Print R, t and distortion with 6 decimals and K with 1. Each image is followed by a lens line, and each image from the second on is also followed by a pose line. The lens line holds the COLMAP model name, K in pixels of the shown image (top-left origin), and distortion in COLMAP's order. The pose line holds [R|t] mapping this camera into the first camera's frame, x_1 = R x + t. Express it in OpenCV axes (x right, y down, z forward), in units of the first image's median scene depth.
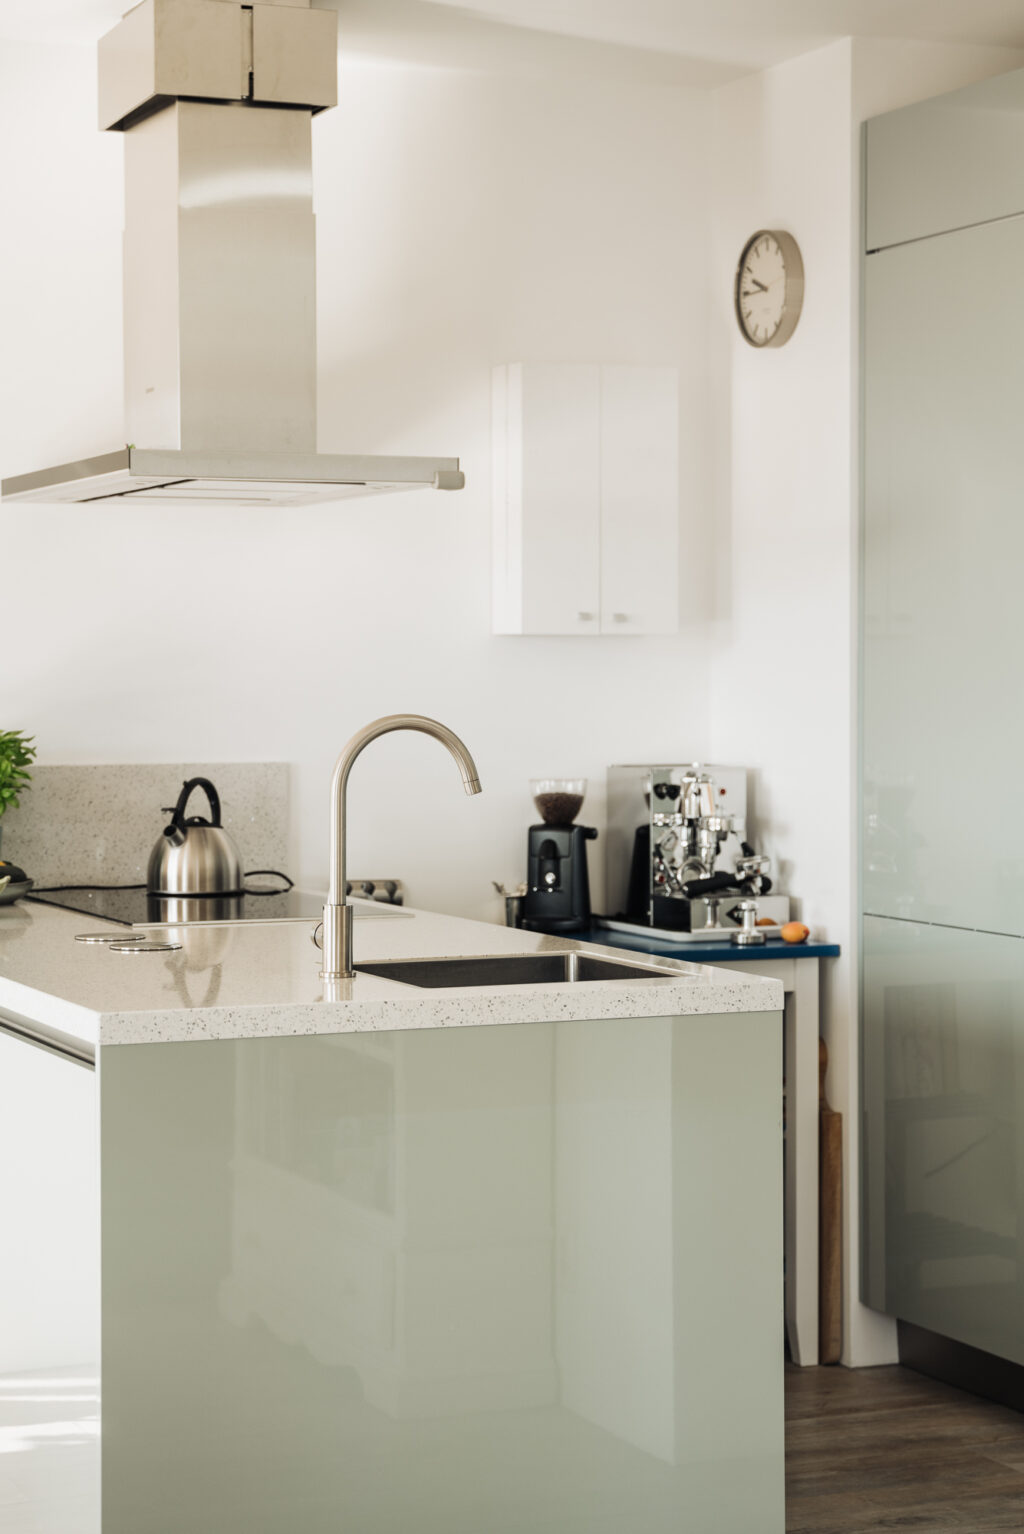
lens RADIAL K [[3014.5, 0, 534.6], [0, 3014.5, 770.9], [0, 0, 1]] dist [0.058829, 0.244260]
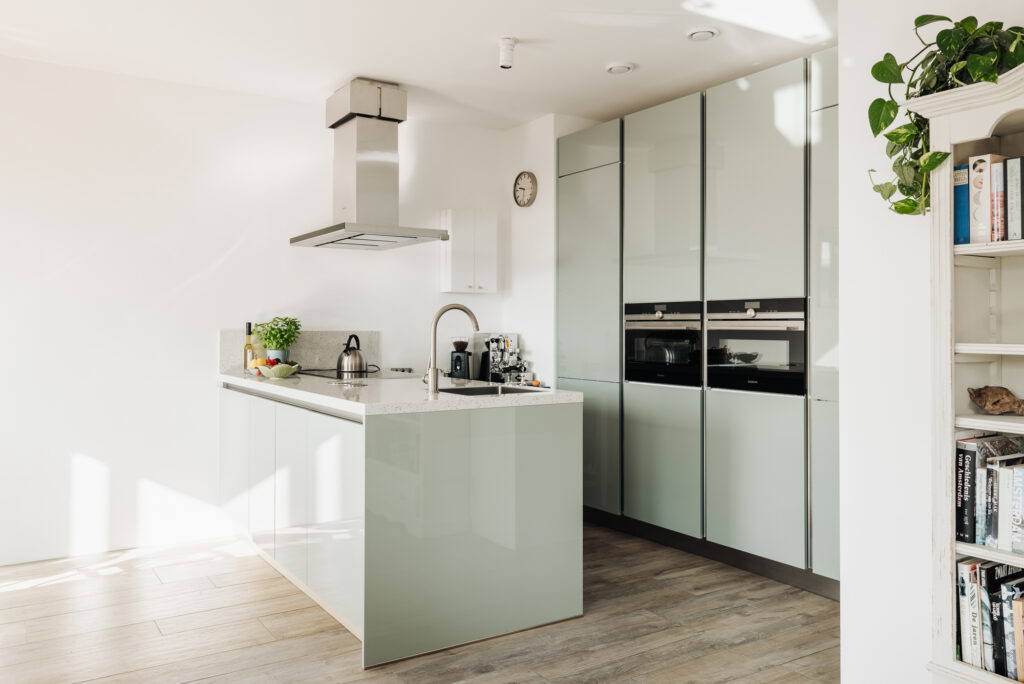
lens RADIAL K [[790.9, 0, 509.2], [0, 790.9, 324.3], [0, 0, 1]] dist [-0.004712, -0.003285]
pose [[0.986892, 0.005900, 0.161273, -0.082540], [-0.000084, 0.999350, -0.036046, 0.020883], [-0.161381, 0.035560, 0.986251, 0.158631]]
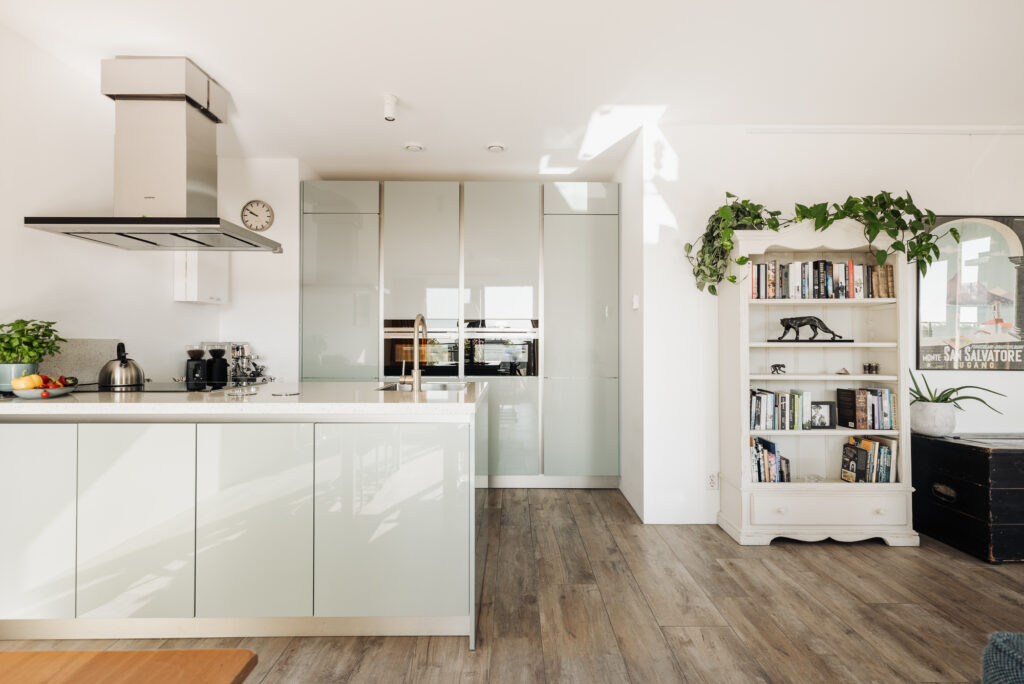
lens RADIAL K [[480.5, 0, 512.0], [0, 480.5, 342.0], [0, 0, 1]] dist [0.000361, 0.000001]
pose [[0.399853, 0.005314, 0.916564, -0.362896], [0.026835, 0.999487, -0.017502, 0.018442], [-0.916186, 0.031595, 0.399506, 0.491486]]
